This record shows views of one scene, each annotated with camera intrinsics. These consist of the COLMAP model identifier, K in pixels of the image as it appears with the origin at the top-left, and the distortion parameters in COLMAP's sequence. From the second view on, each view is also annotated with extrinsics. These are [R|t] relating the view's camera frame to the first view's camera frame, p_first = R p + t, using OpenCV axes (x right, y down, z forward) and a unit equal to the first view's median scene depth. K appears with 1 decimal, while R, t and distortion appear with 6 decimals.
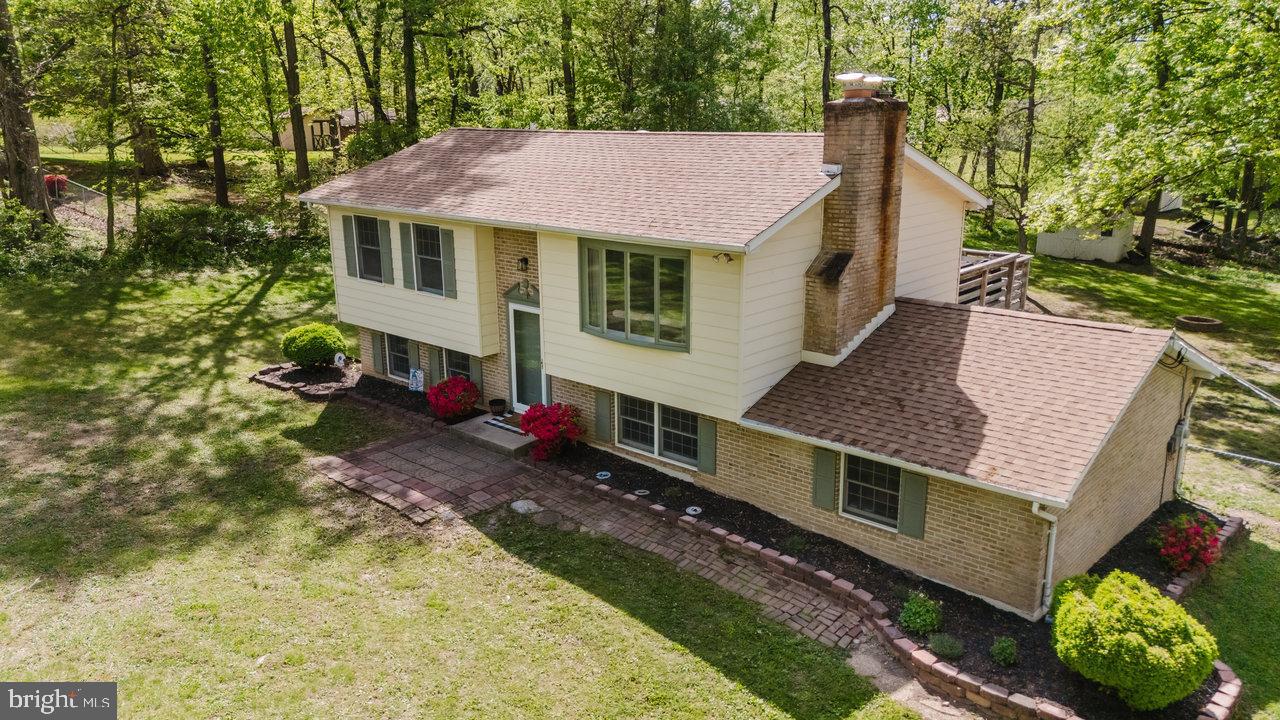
lens RADIAL K [[907.6, 0, 640.0], [0, 907.6, 360.0], [0, 0, 1]] dist [0.091729, -0.092894]
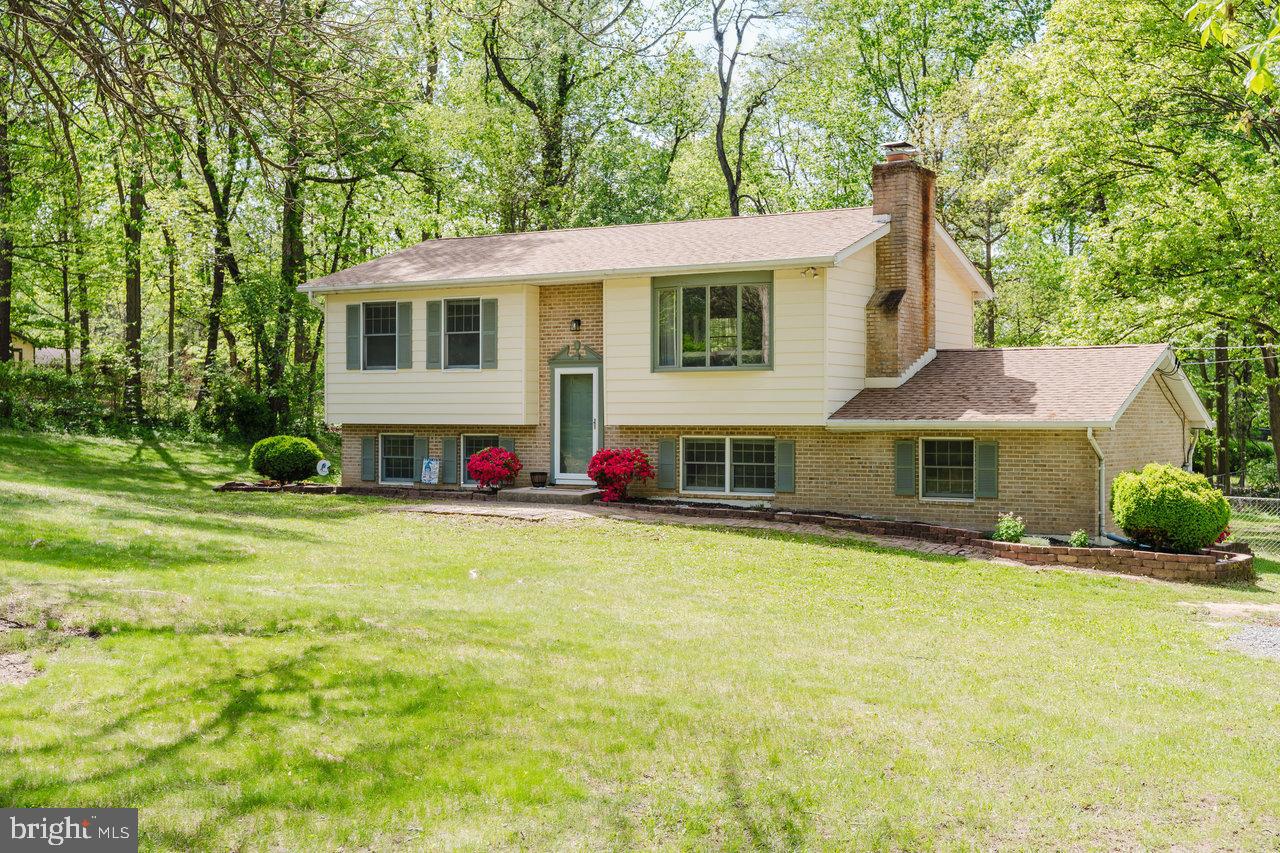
lens RADIAL K [[1434.8, 0, 640.0], [0, 1434.8, 426.5], [0, 0, 1]] dist [0.007948, 0.009348]
pose [[0.983563, 0.005254, 0.180491, -0.373712], [0.039987, 0.968420, -0.246098, 0.430519], [-0.176084, 0.249270, 0.952291, -0.539456]]
